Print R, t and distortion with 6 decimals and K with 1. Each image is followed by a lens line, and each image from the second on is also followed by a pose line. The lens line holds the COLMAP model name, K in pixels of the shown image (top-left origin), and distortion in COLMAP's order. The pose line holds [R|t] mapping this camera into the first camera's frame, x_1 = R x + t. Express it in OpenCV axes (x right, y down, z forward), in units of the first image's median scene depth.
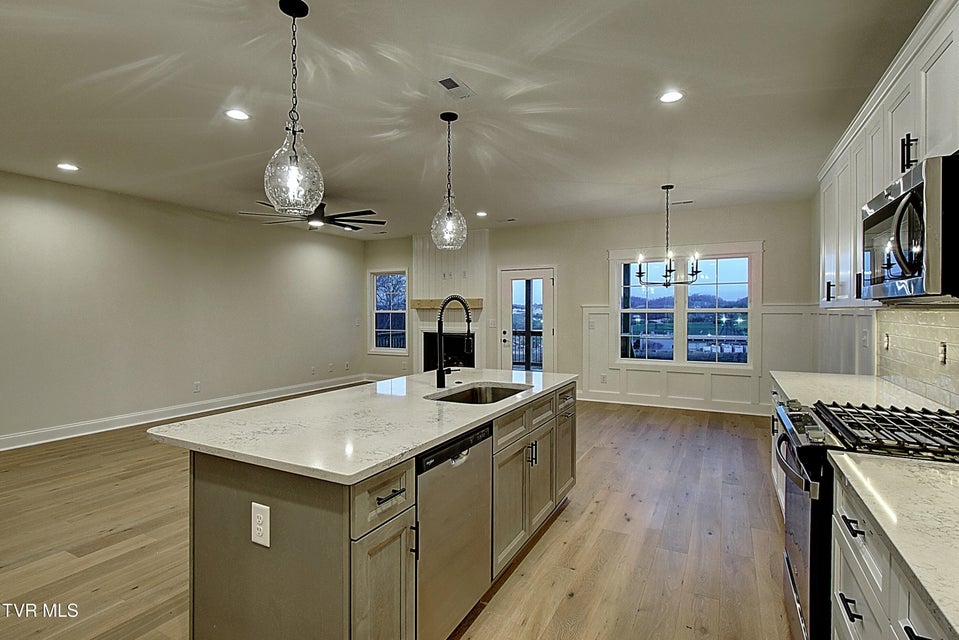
lens RADIAL K [[472.5, 0, 477.3], [0, 472.5, 317.0], [0, 0, 1]] dist [-0.003192, -0.001739]
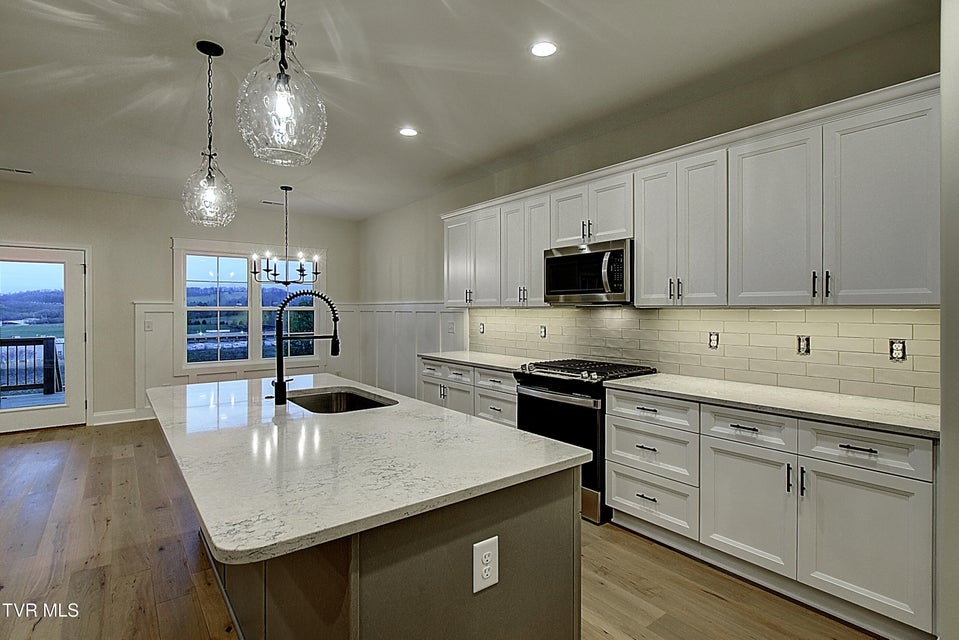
lens RADIAL K [[473.3, 0, 478.4], [0, 473.3, 312.6], [0, 0, 1]] dist [-0.004988, -0.001337]
pose [[0.414610, -0.005278, 0.909984, -0.294577], [0.010013, 0.999949, 0.001238, -0.001392], [-0.909944, 0.008598, 0.414642, 0.159244]]
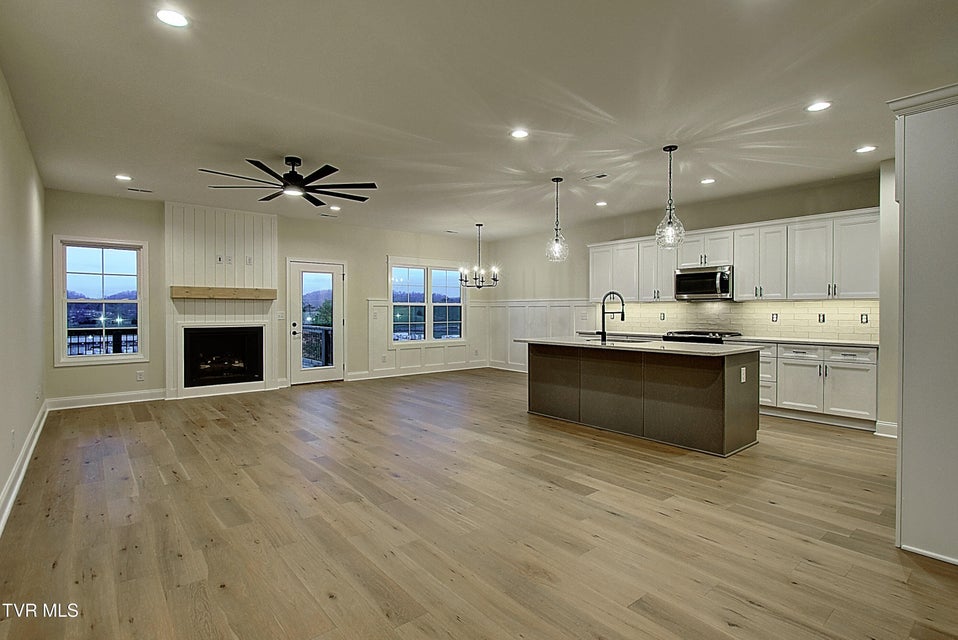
lens RADIAL K [[472.0, 0, 476.8], [0, 472.0, 317.0], [0, 0, 1]] dist [-0.003192, -0.001739]
pose [[0.380897, -0.011402, 0.924547, -0.865165], [0.009346, 0.999920, 0.008481, 0.014889], [-0.924570, 0.005410, 0.380974, 0.333789]]
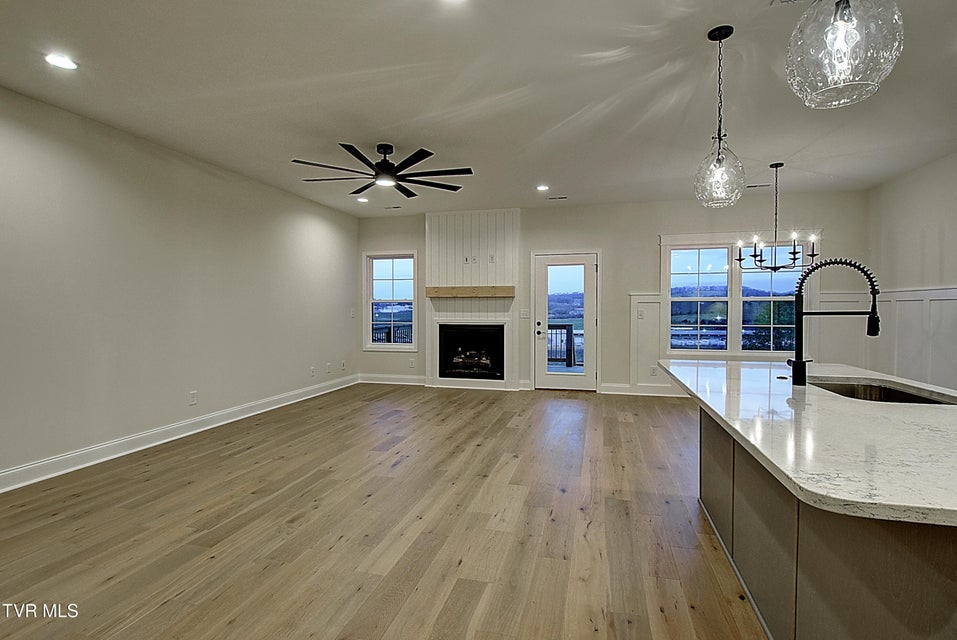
lens RADIAL K [[471.5, 0, 476.3], [0, 471.5, 317.0], [0, 0, 1]] dist [-0.003192, -0.001739]
pose [[0.973940, -0.003863, 0.226771, -0.324454], [0.002275, 0.999971, 0.007265, 0.016355], [-0.226793, -0.006560, 0.973921, 0.175863]]
